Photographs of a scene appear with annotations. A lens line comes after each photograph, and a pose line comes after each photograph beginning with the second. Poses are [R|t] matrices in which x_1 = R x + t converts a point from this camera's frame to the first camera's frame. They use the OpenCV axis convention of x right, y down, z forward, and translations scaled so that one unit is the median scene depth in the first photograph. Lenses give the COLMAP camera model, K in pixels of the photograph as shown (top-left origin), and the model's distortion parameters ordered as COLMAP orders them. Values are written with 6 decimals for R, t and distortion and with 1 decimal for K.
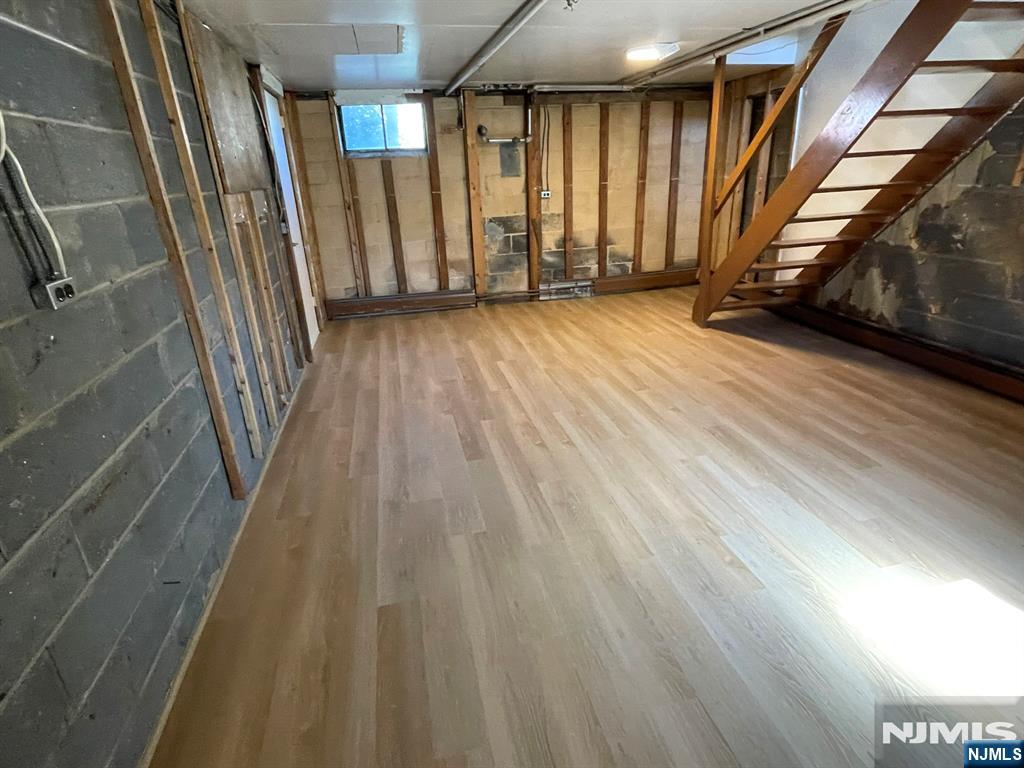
lens RADIAL K [[547.1, 0, 512.0], [0, 547.1, 384.0], [0, 0, 1]] dist [-0.000742, 0.000090]
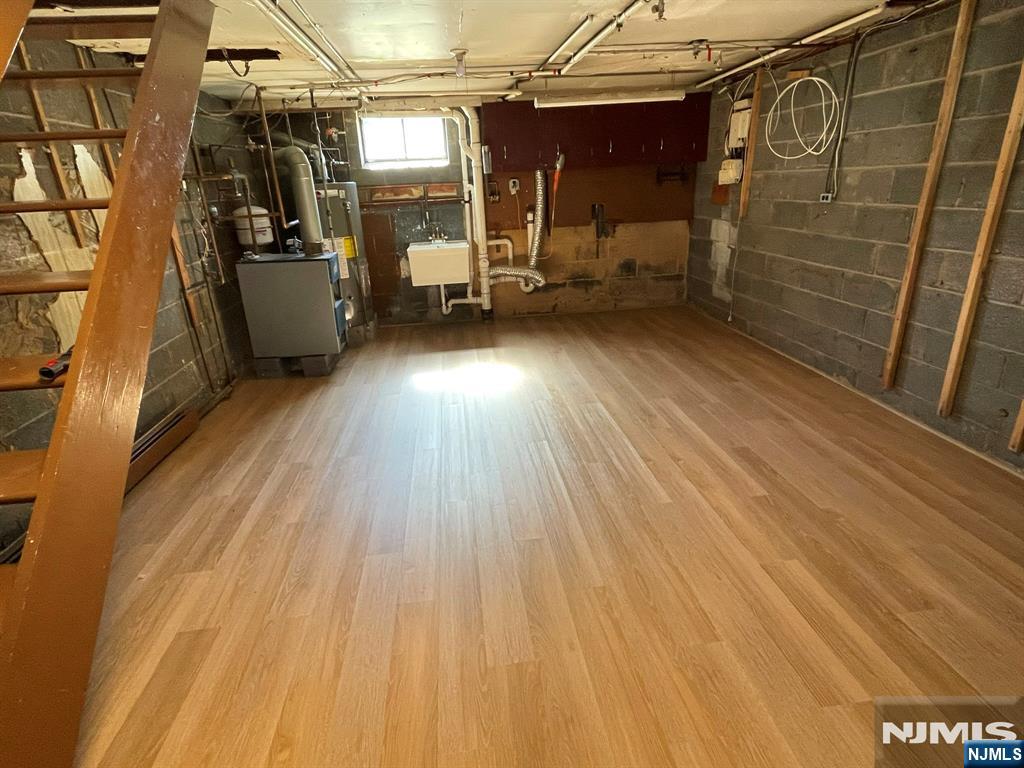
lens RADIAL K [[547.1, 0, 512.0], [0, 547.1, 384.0], [0, 0, 1]] dist [-0.000742, 0.000090]
pose [[-0.990674, 0.047911, 0.127551, 0.204497], [0.121020, 0.739515, 0.662172, -0.632457], [-0.062601, 0.671433, -0.738416, 1.587198]]
